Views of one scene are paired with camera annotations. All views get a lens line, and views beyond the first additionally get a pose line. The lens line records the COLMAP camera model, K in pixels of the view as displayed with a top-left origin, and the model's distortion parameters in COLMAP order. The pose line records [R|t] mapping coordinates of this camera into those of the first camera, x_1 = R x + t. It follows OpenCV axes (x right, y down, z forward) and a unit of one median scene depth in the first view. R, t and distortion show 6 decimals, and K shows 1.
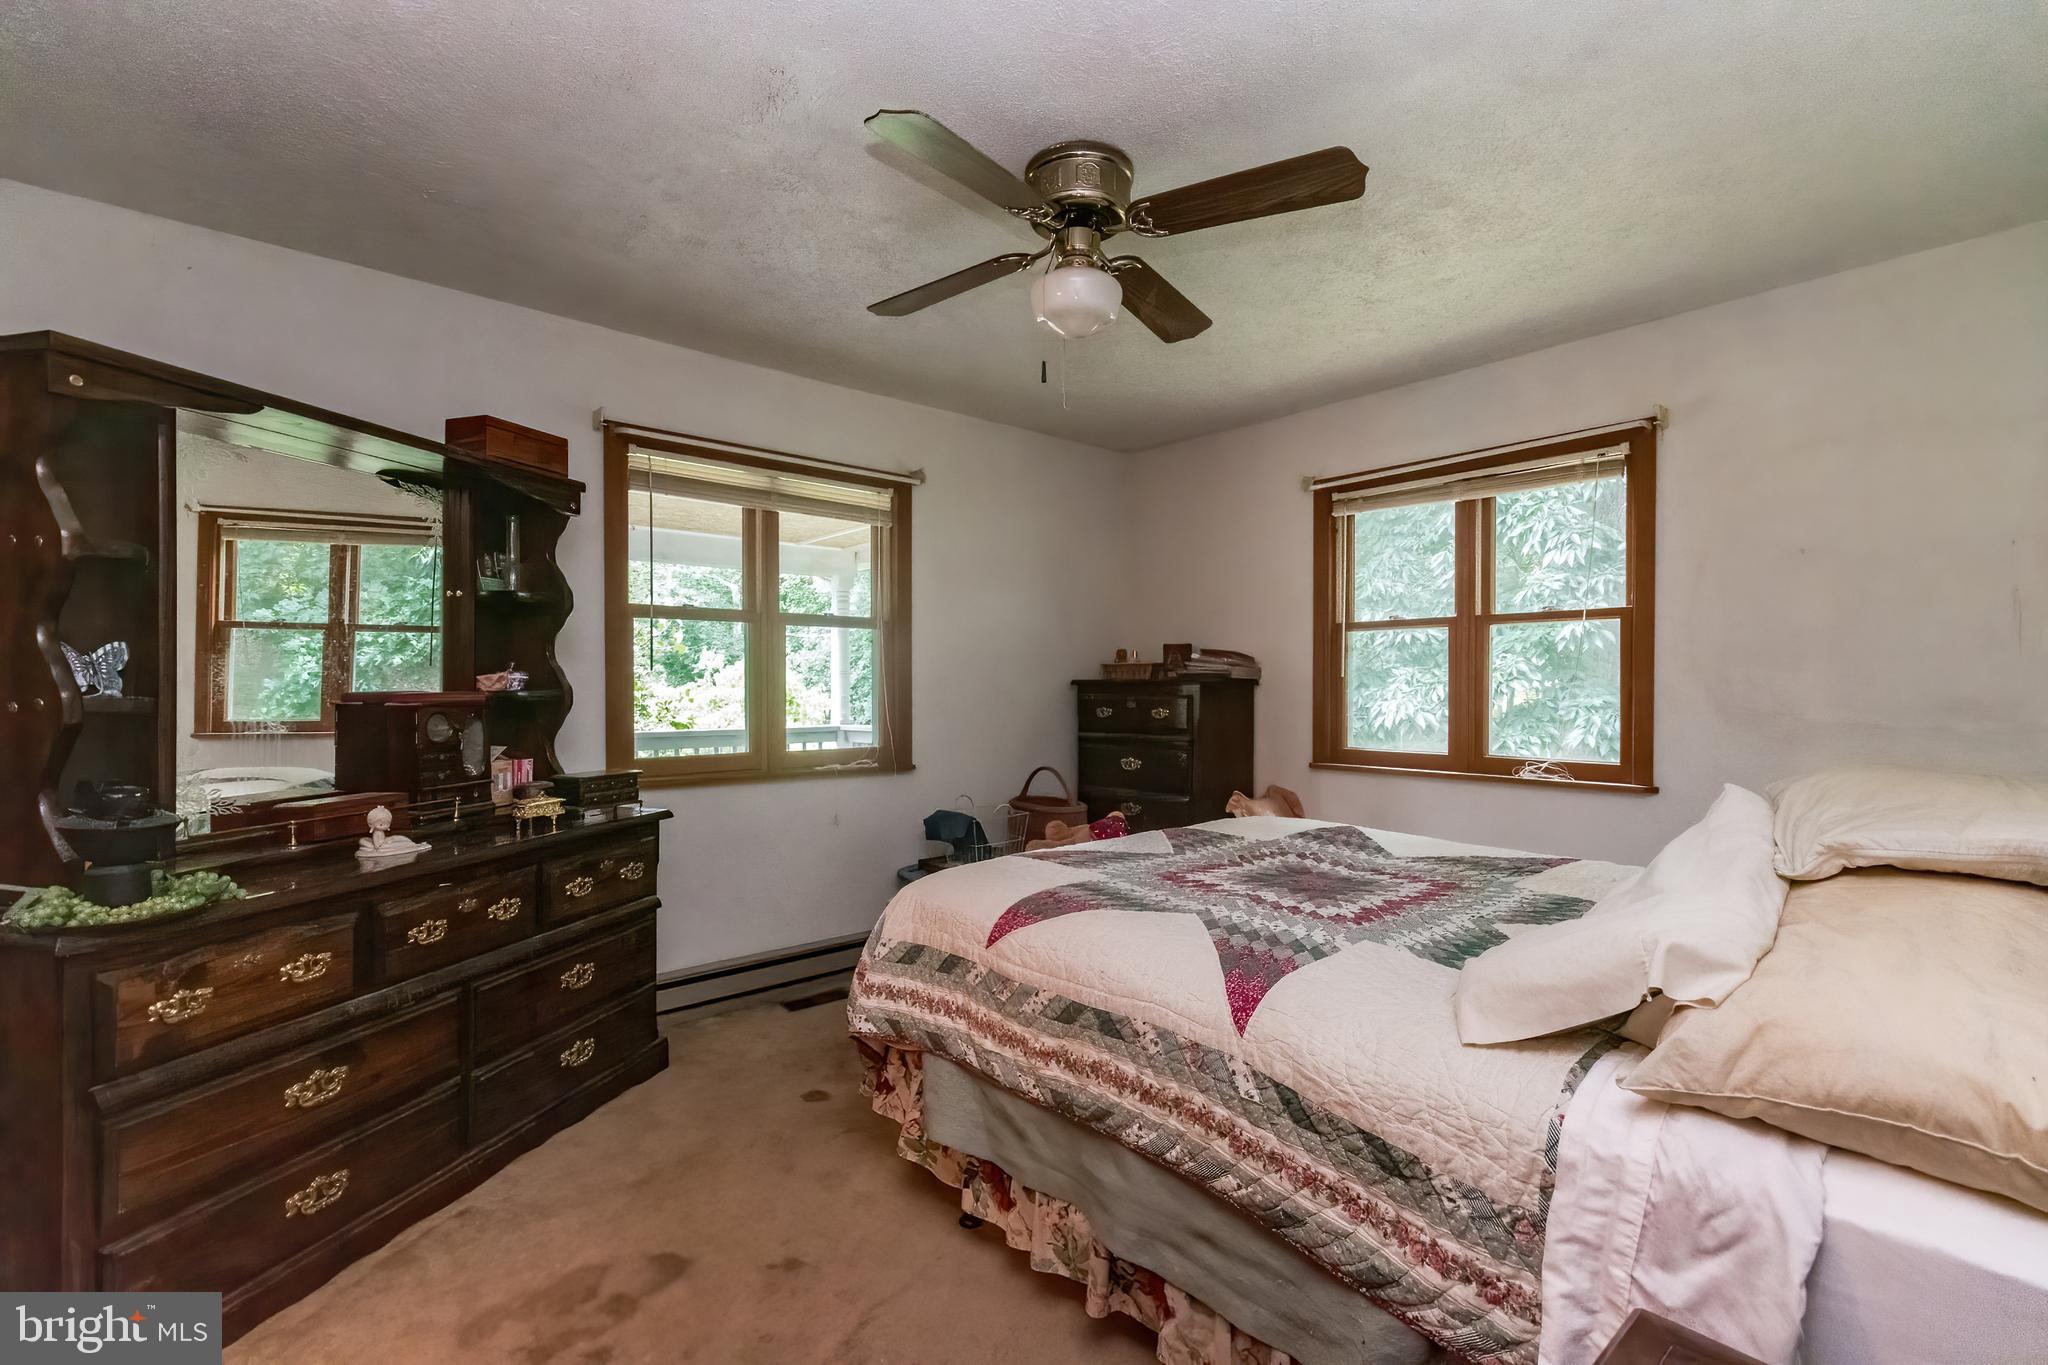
lens RADIAL K [[914.3, 0, 1009.2], [0, 914.3, 687.0], [0, 0, 1]] dist [0.001703, -0.000051]
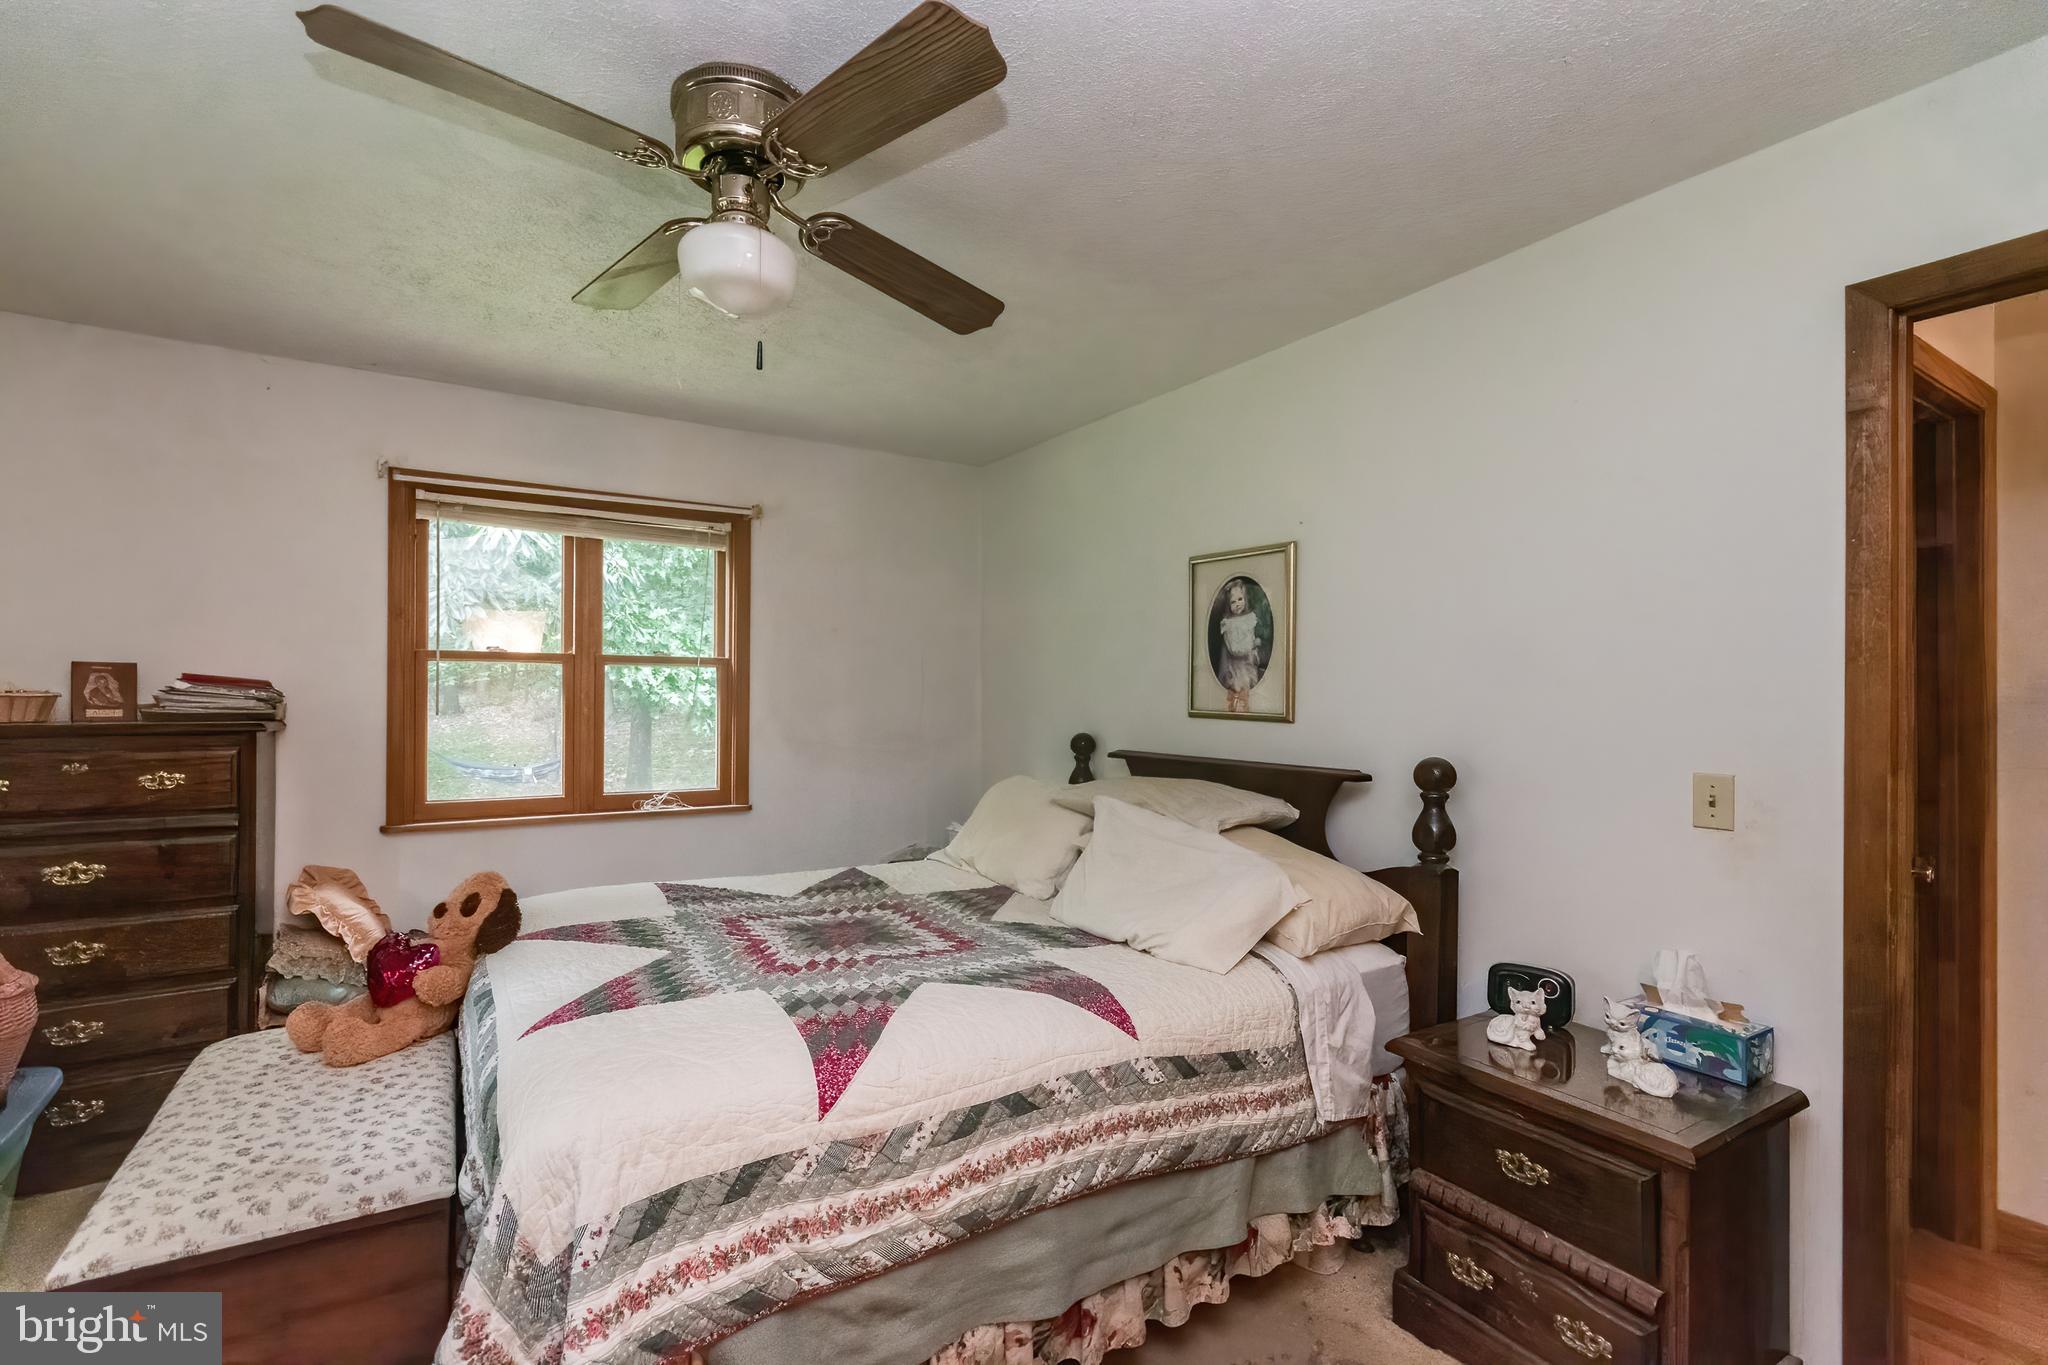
lens RADIAL K [[914.3, 0, 1009.2], [0, 914.3, 687.0], [0, 0, 1]] dist [0.001703, -0.000051]
pose [[0.142291, 0.011280, 0.989761, -0.784986], [-0.005894, 0.999927, -0.010548, -0.066406], [-0.989807, -0.004333, 0.142347, 0.773368]]
